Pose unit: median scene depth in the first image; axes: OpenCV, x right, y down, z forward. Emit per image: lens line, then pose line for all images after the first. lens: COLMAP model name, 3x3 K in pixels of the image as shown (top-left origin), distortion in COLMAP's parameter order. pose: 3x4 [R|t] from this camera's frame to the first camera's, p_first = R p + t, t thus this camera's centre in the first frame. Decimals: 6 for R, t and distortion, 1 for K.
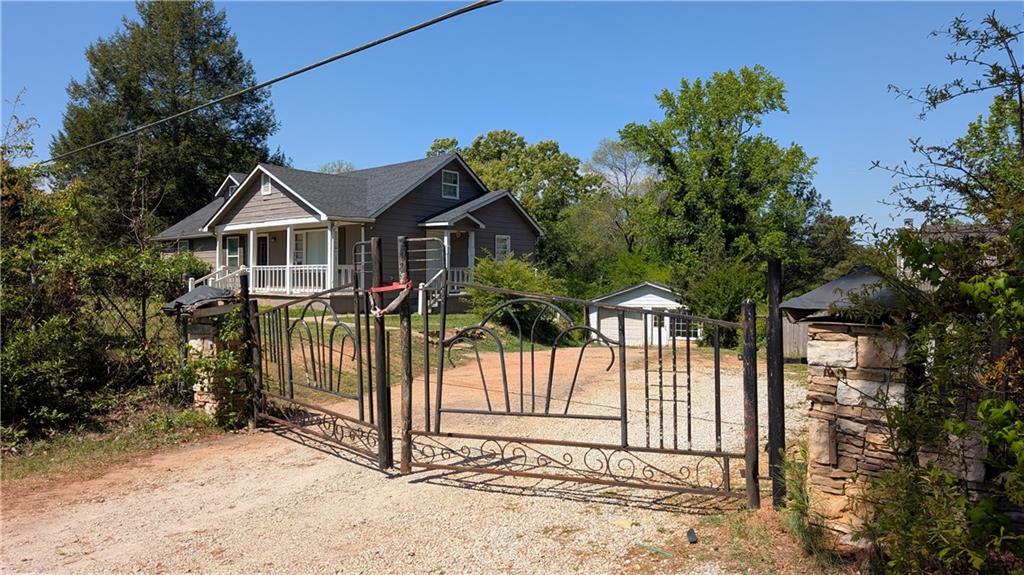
lens RADIAL K [[704.0, 0, 535.5], [0, 704.0, 290.3], [0, 0, 1]] dist [0.292371, 0.000925]
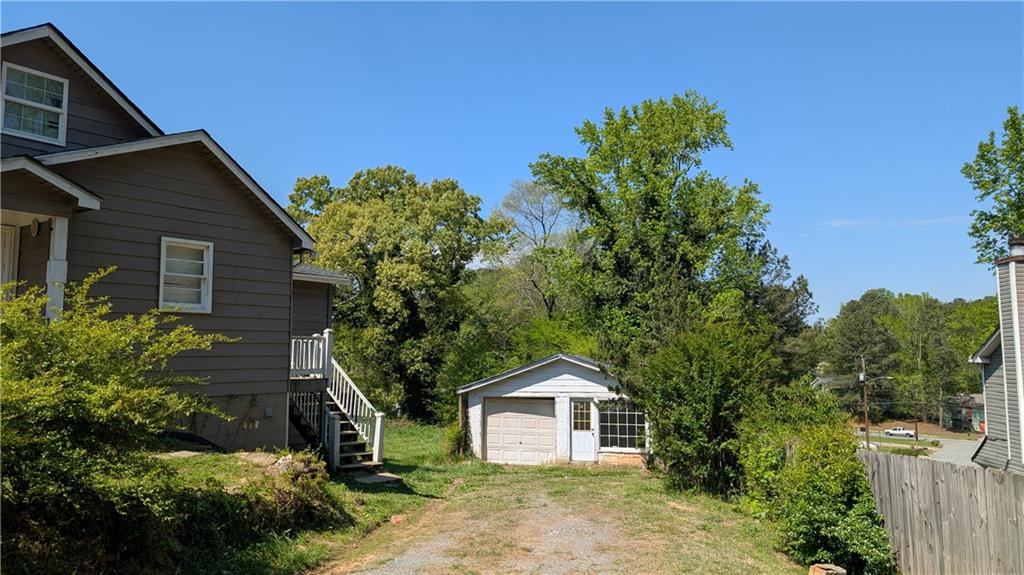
lens RADIAL K [[712.2, 0, 512.0], [0, 712.2, 287.5], [0, 0, 1]] dist [0.175844, -0.000772]
pose [[0.997827, 0.004011, 0.065764, 0.045480], [0.003120, 0.994149, -0.107975, -0.001850], [-0.065812, 0.107945, 0.991976, 0.236832]]
